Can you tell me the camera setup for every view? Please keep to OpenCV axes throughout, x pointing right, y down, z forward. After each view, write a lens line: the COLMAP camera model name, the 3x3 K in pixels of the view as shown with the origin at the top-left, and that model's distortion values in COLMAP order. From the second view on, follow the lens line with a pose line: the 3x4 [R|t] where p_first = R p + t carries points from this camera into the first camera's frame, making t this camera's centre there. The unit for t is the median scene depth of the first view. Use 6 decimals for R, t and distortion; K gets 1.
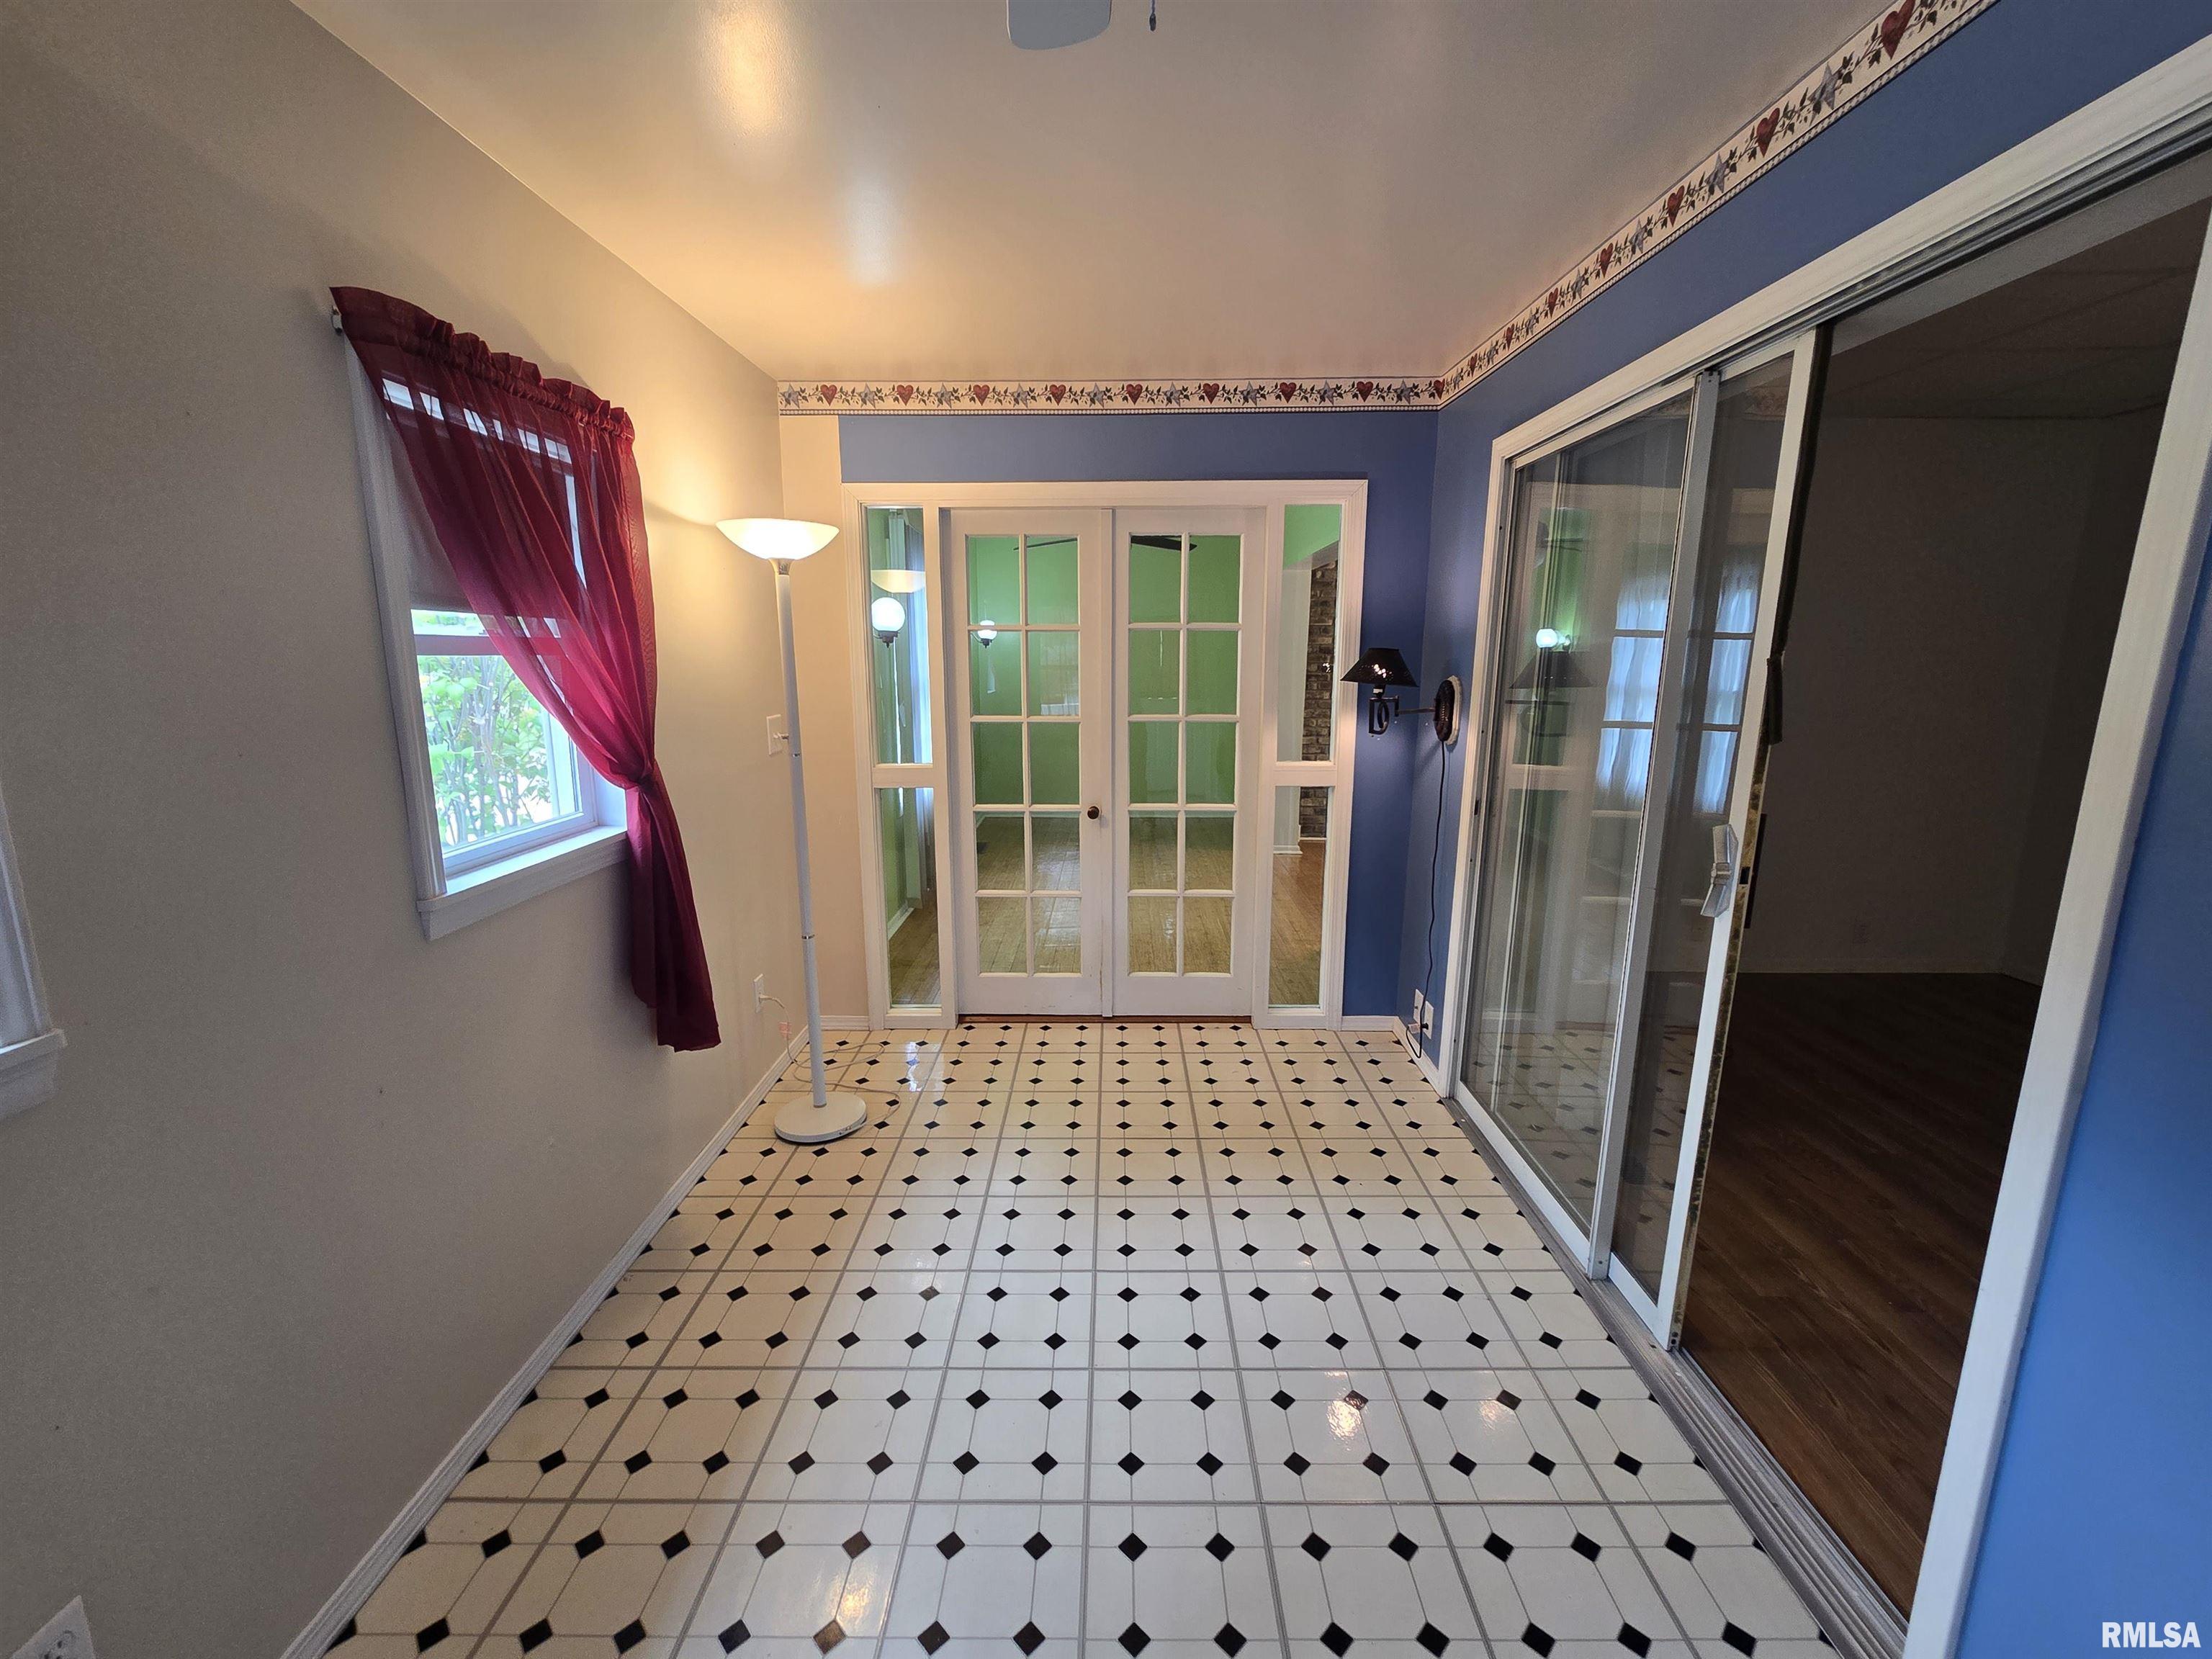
lens RADIAL K [[907.7, 0, 1109.6], [0, 907.7, 819.6], [0, 0, 1]] dist [-0.007110, 0.001897]
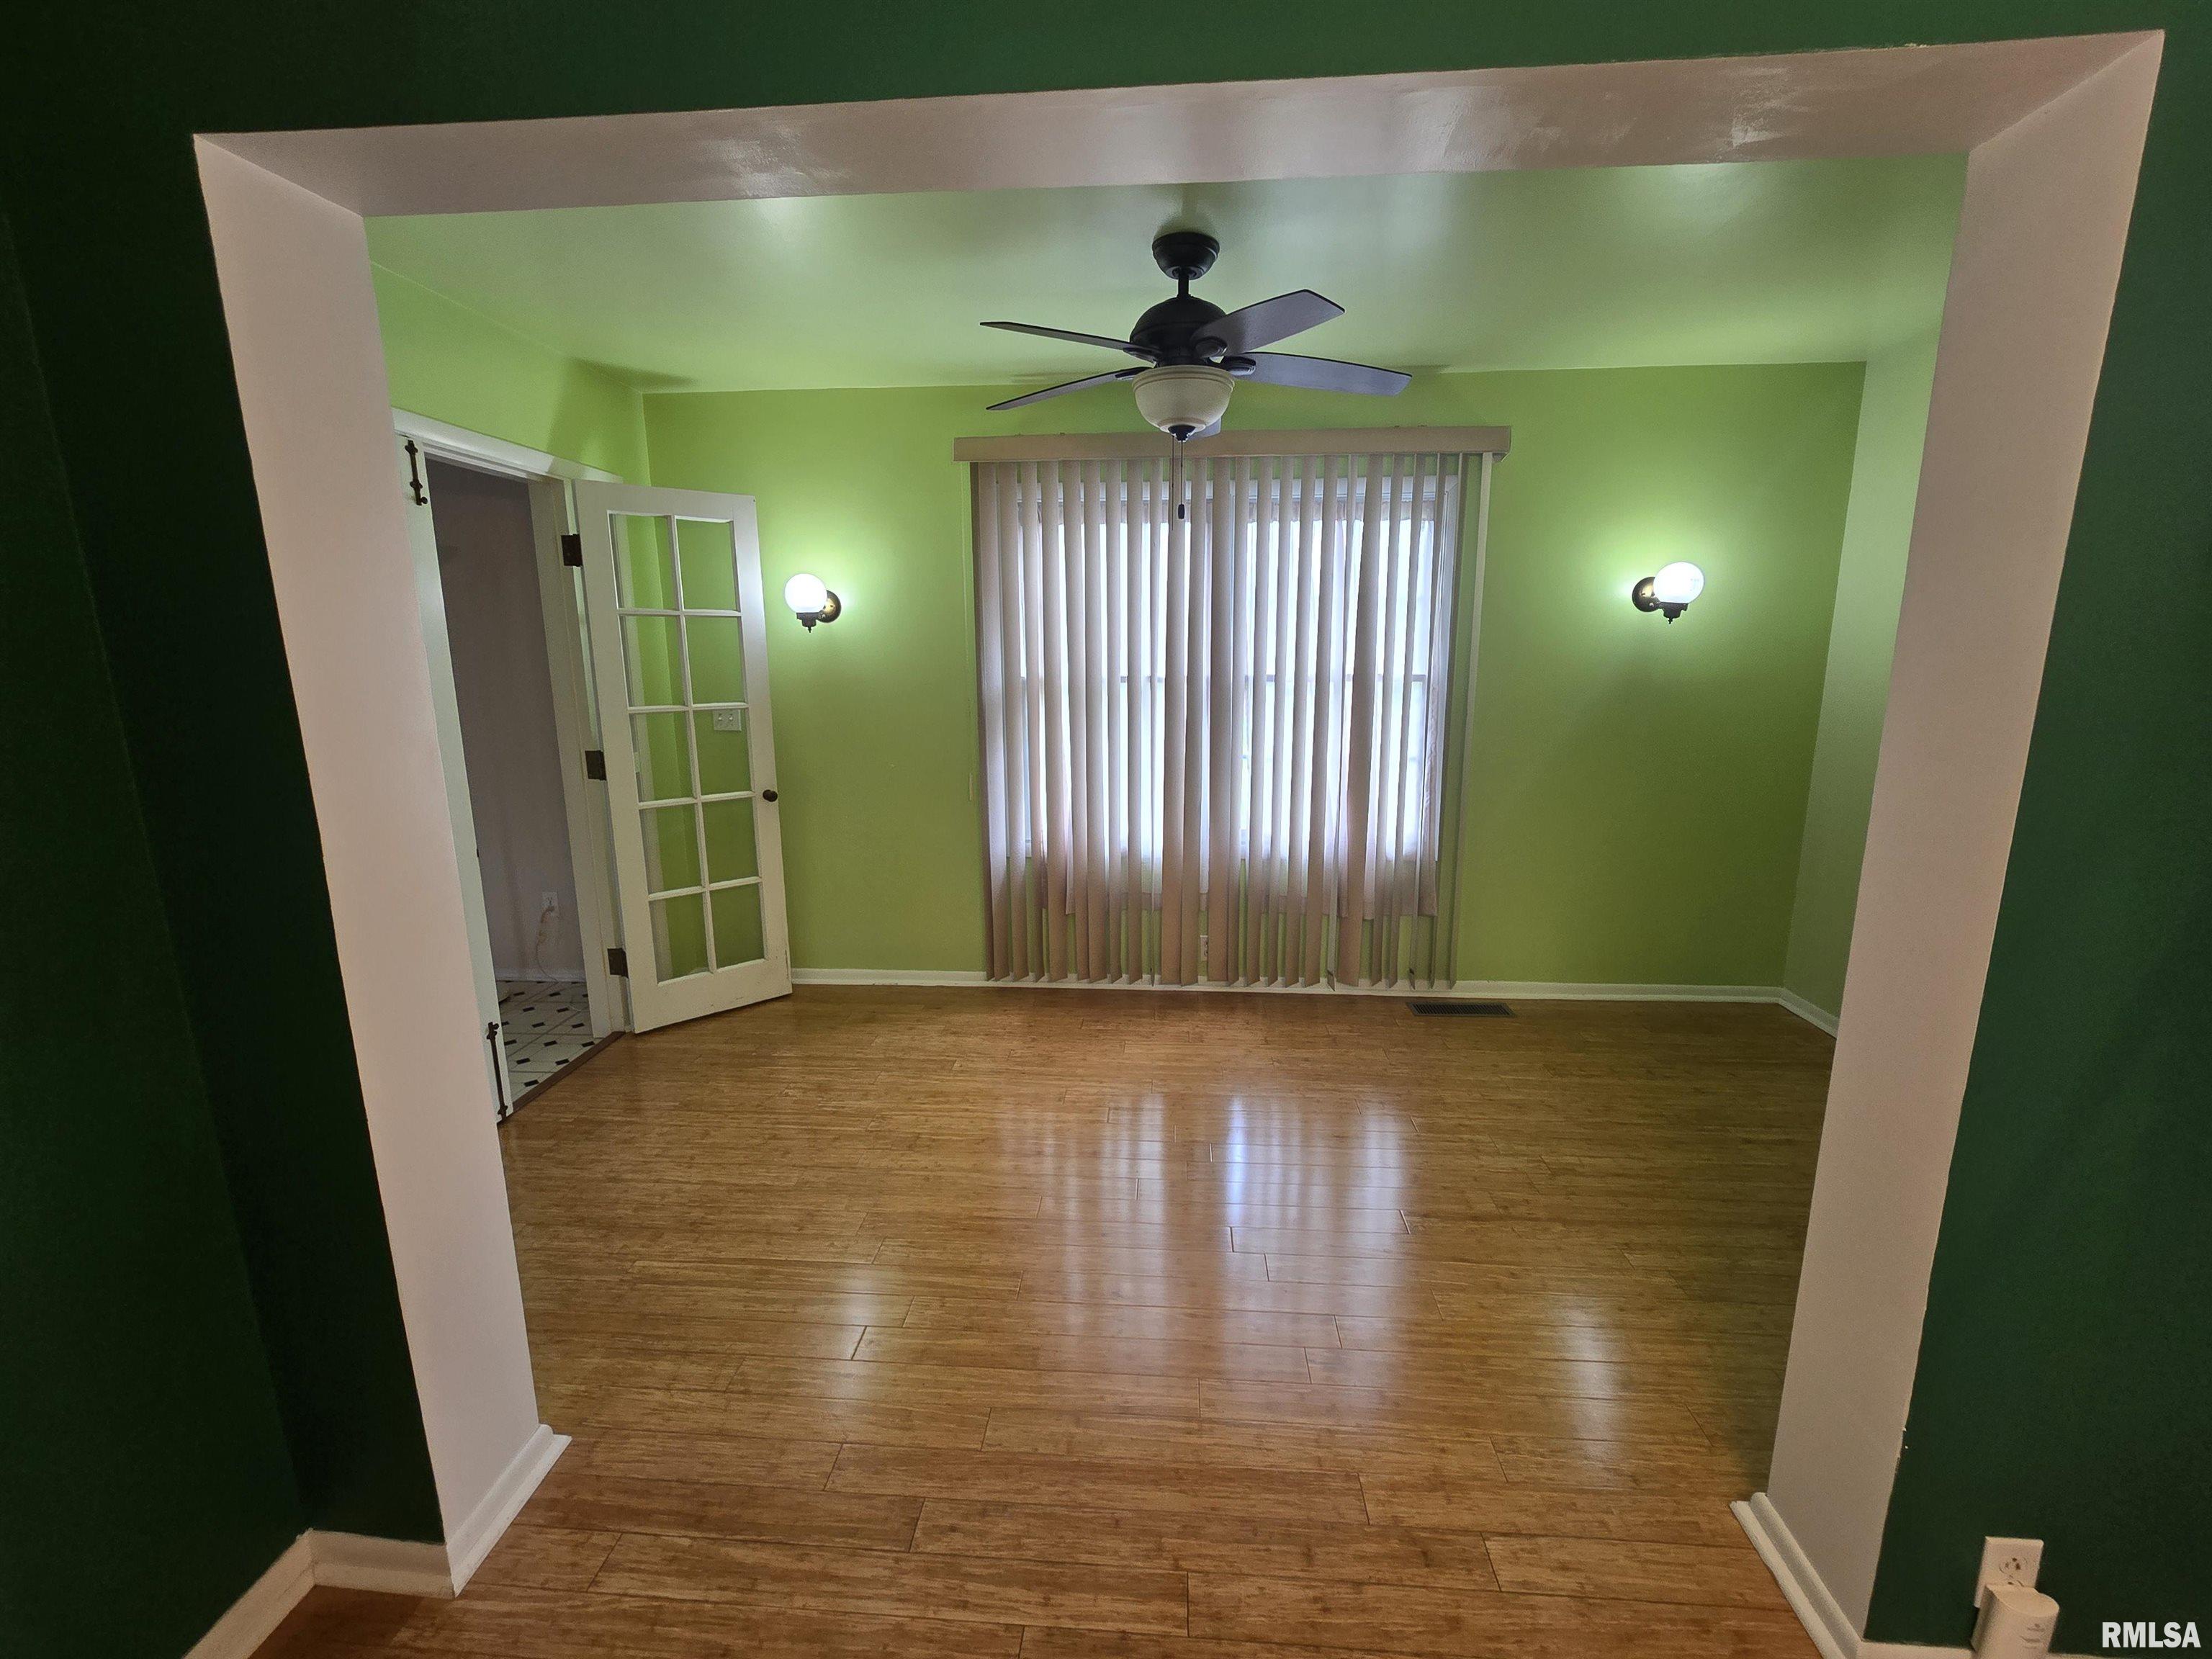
lens RADIAL K [[907.7, 0, 1100.4], [0, 907.7, 819.9], [0, 0, 1]] dist [-0.007110, 0.001897]
pose [[-0.068361, 0.191885, -0.979034, 1.350368], [-0.175882, 0.963641, 0.201149, -0.544289], [0.982035, 0.185945, -0.032126, 3.016231]]
